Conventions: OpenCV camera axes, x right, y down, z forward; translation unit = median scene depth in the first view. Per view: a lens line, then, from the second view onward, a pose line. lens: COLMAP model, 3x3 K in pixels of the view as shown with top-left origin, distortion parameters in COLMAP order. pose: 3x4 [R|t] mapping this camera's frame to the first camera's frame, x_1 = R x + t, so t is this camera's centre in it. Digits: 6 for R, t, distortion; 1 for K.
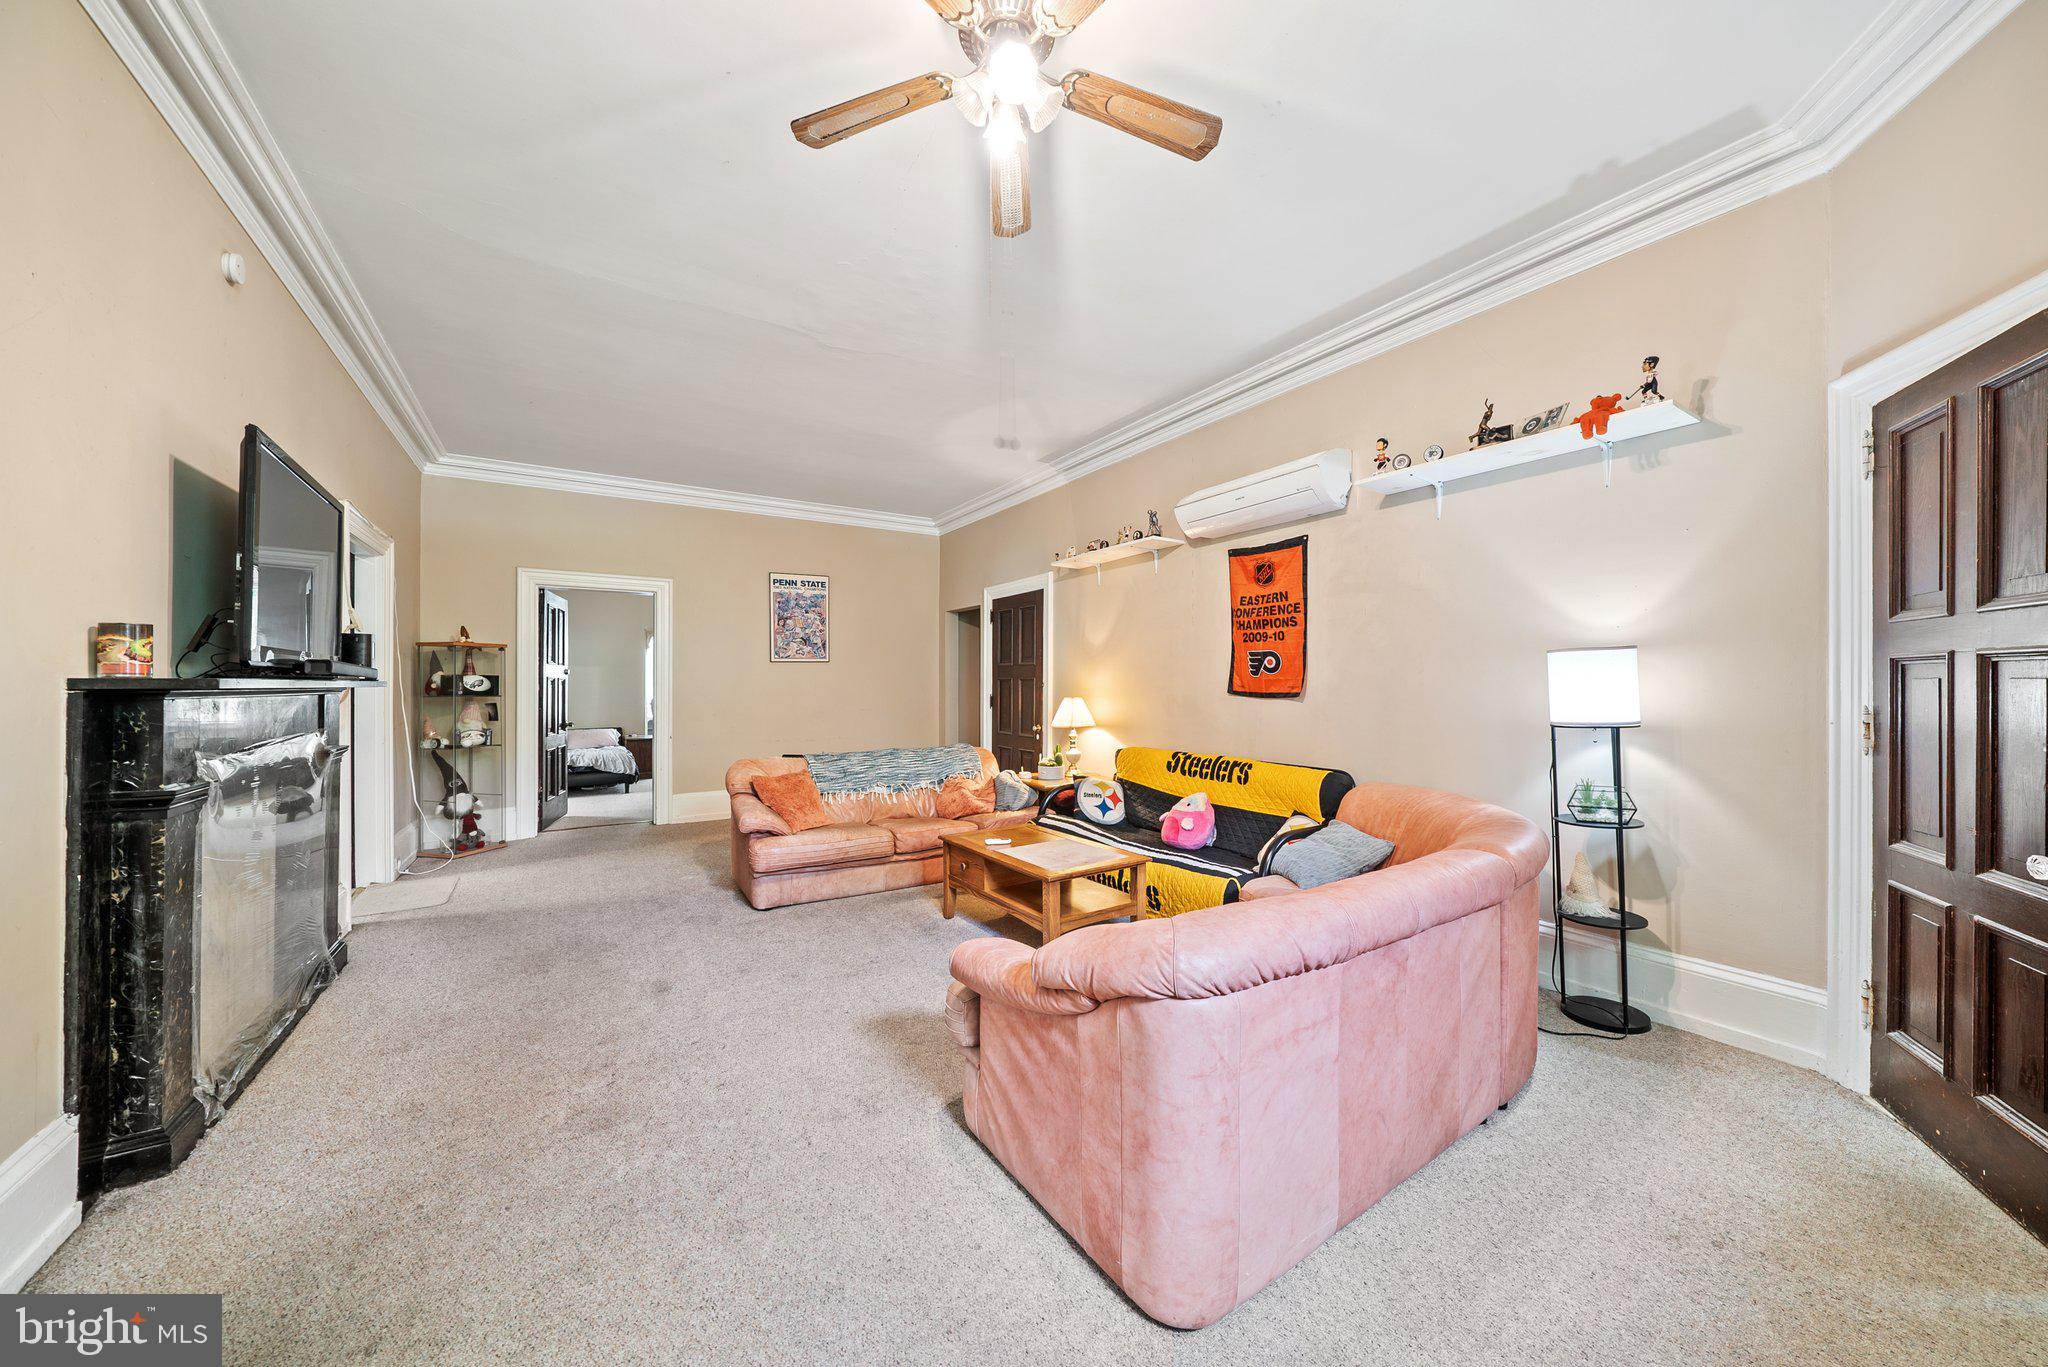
lens RADIAL K [[715.9, 0, 1024.2], [0, 715.9, 684.5], [0, 0, 1]] dist [0.000367, 0.000004]
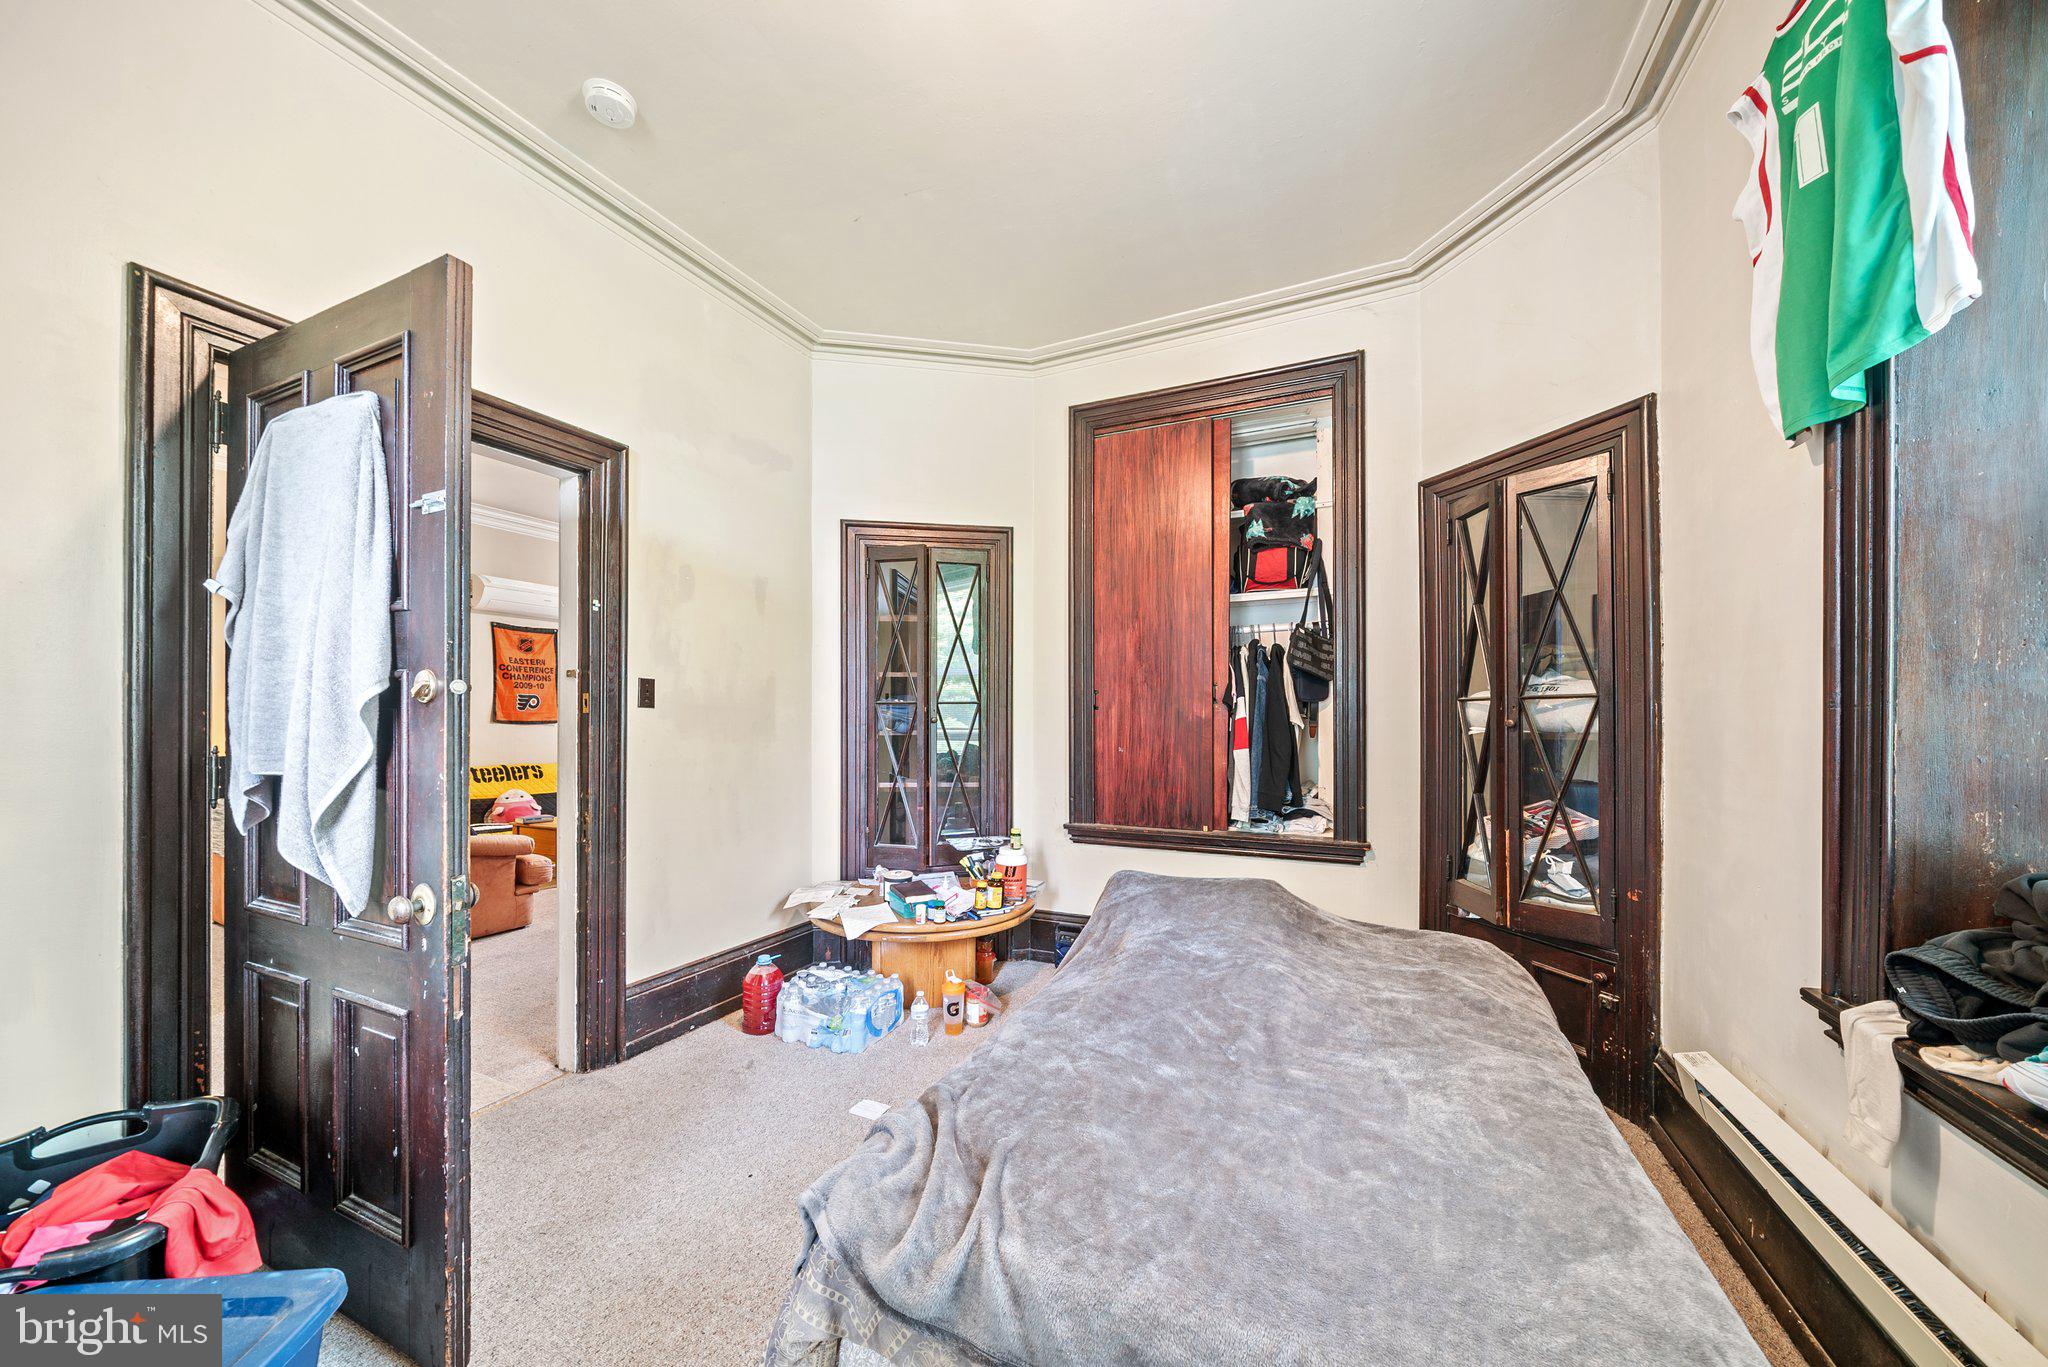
lens RADIAL K [[715.9, 0, 1022.9], [0, 715.9, 704.3], [0, 0, 1]] dist [0.000367, 0.000004]
pose [[-0.545445, 0.003605, 0.838139, -1.584132], [-0.003031, 0.999976, -0.006273, -0.018585], [-0.838141, -0.005962, -0.545421, 0.944323]]
